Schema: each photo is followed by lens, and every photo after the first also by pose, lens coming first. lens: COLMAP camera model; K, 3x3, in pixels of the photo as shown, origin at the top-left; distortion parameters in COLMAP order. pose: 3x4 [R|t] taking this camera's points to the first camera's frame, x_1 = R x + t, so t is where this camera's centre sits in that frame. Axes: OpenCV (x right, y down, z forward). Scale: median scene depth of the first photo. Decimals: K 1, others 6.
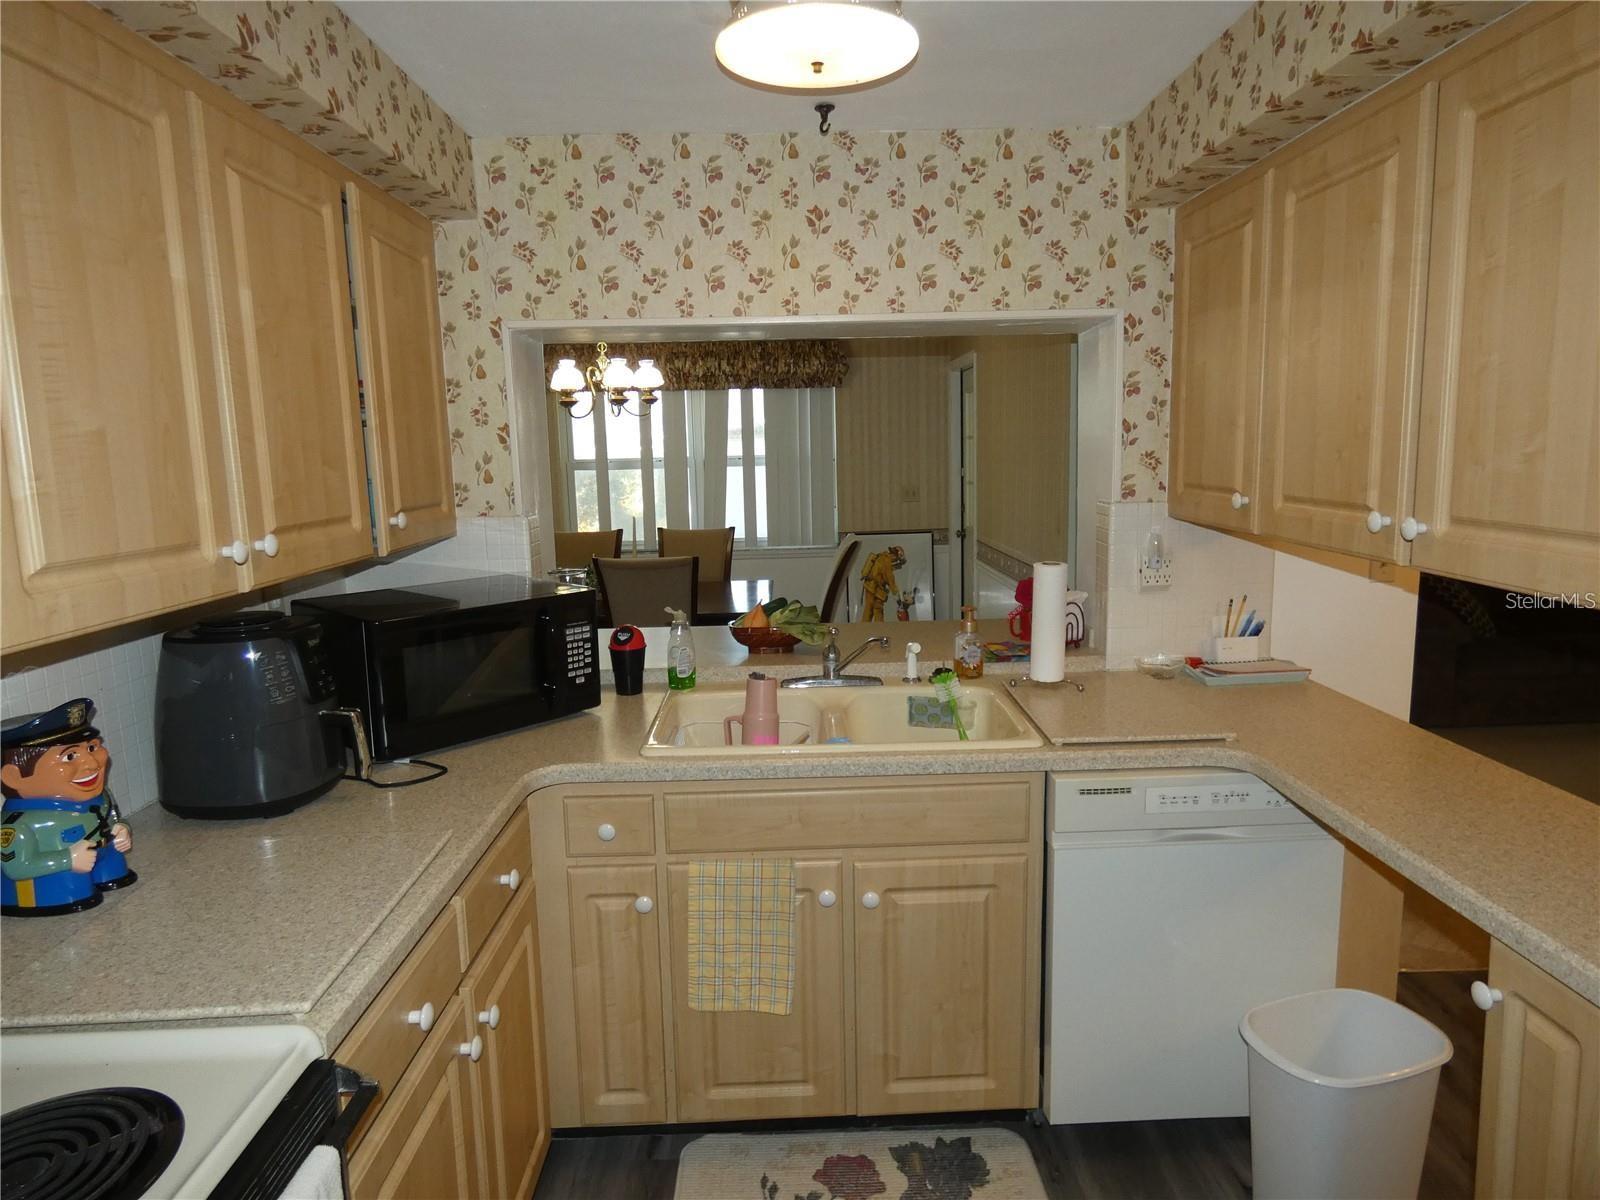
lens RADIAL K [[931.8, 0, 796.5], [0, 931.8, 602.4], [0, 0, 1]] dist [-0.005269, 0.000570]
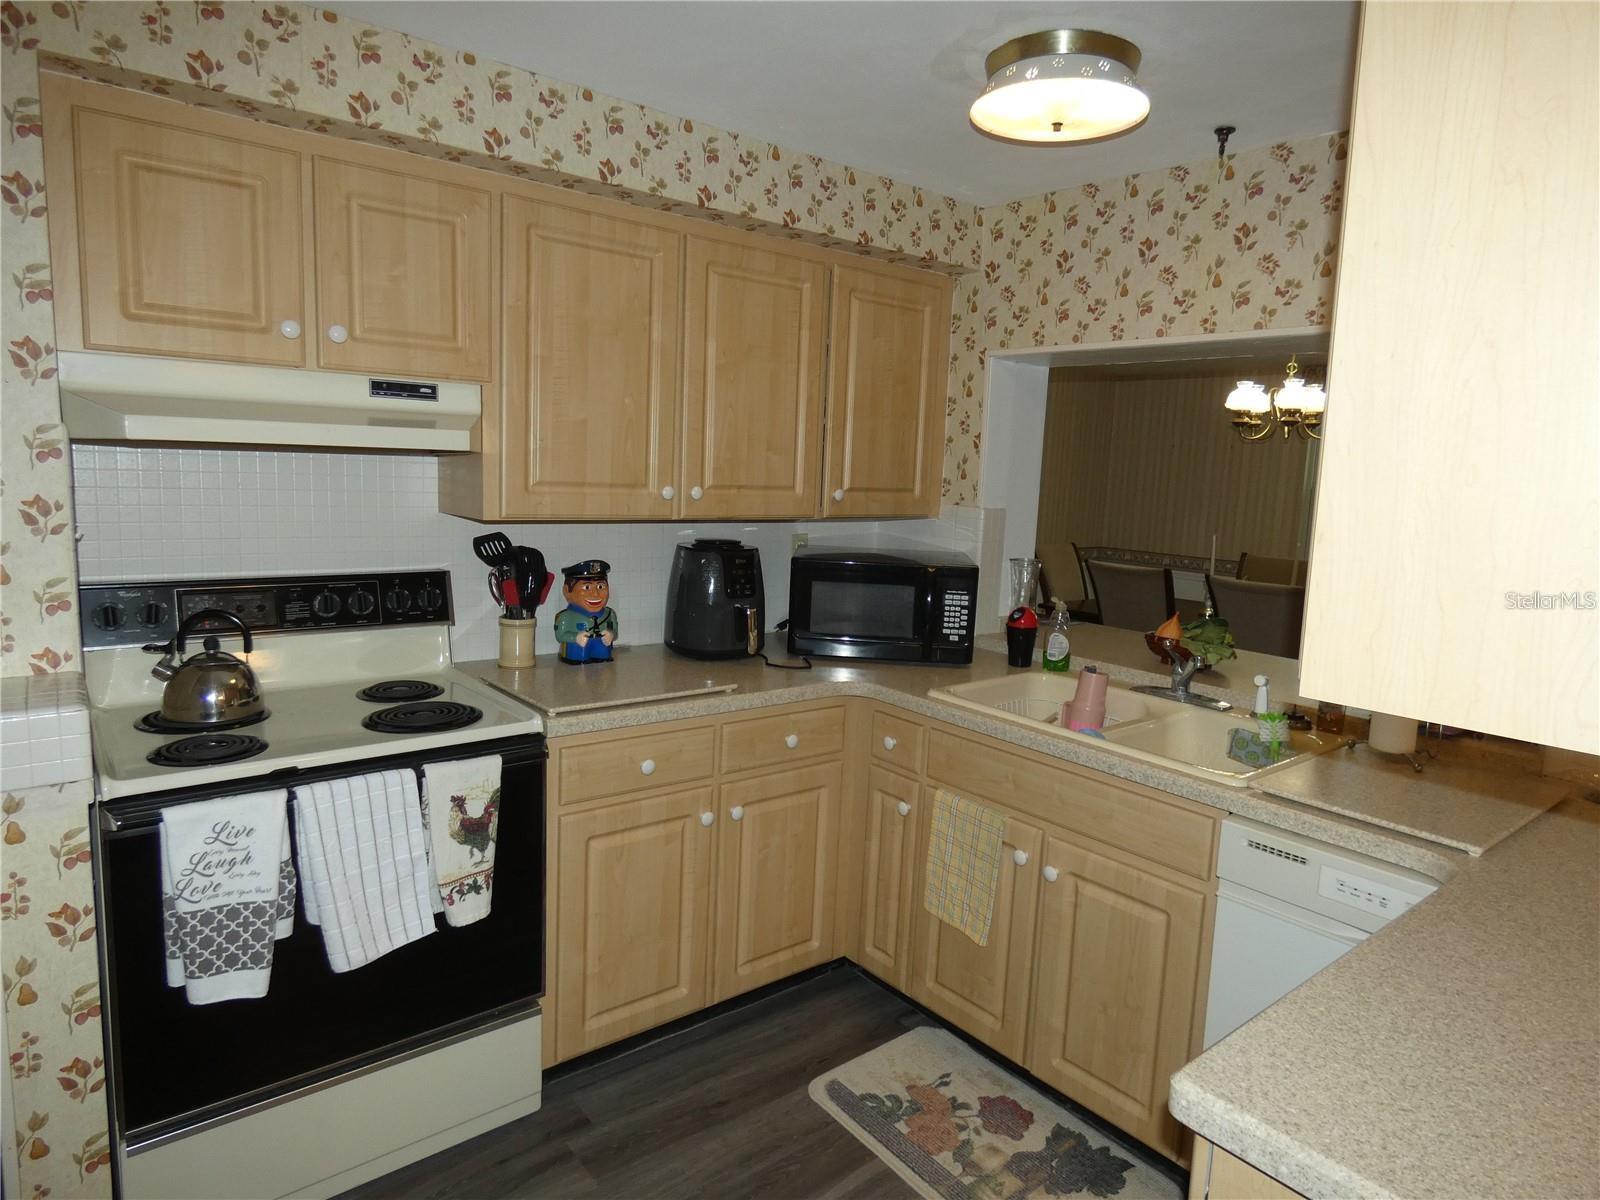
lens RADIAL K [[960.9, 0, 804.4], [0, 960.9, 594.3], [0, 0, 1]] dist [0.005979, -0.012928]
pose [[0.614306, 0.156304, -0.773432, 0.584792], [-0.176254, 0.982600, 0.058584, -0.013161], [0.769131, 0.100332, 0.631166, 0.028964]]
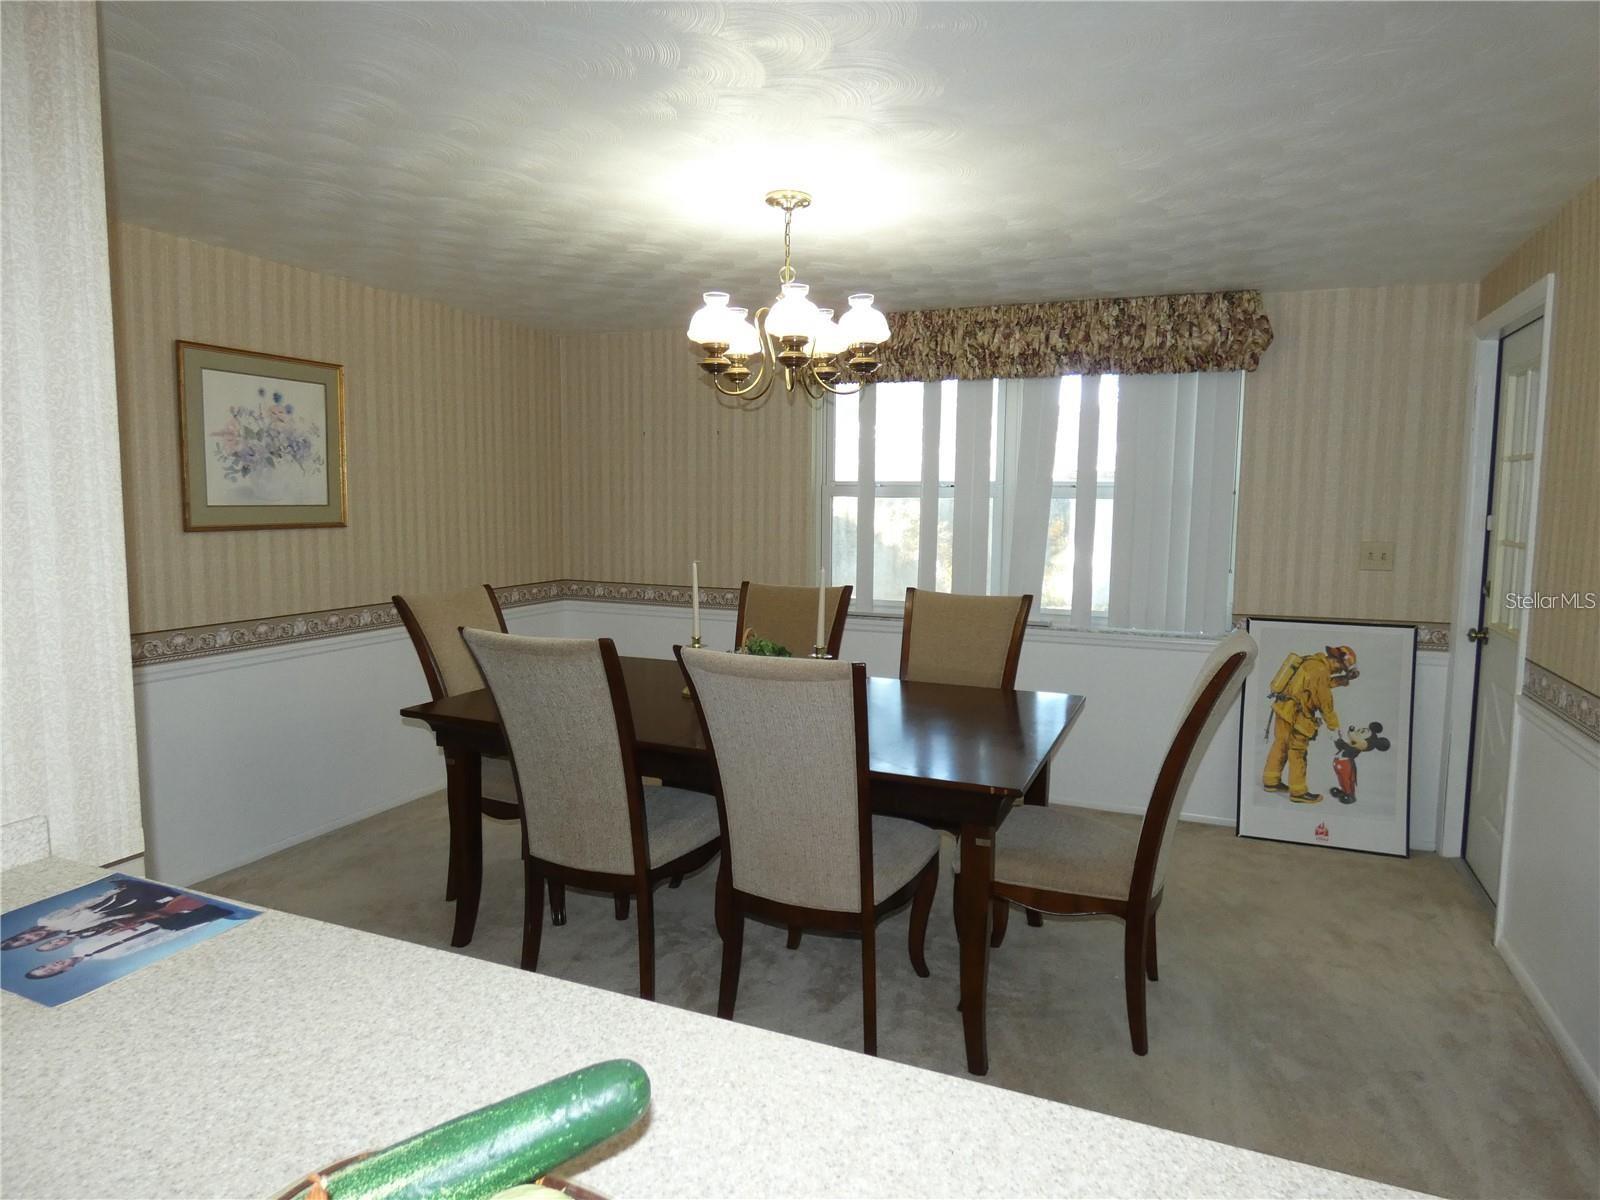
lens RADIAL K [[960.9, 0, 809.2], [0, 960.9, 601.8], [0, 0, 1]] dist [0.005979, -0.012928]
pose [[0.915165, 0.076658, -0.395723, 0.116144], [-0.096774, 0.994821, -0.031091, -0.110542], [0.391290, 0.066749, 0.917843, 0.963079]]
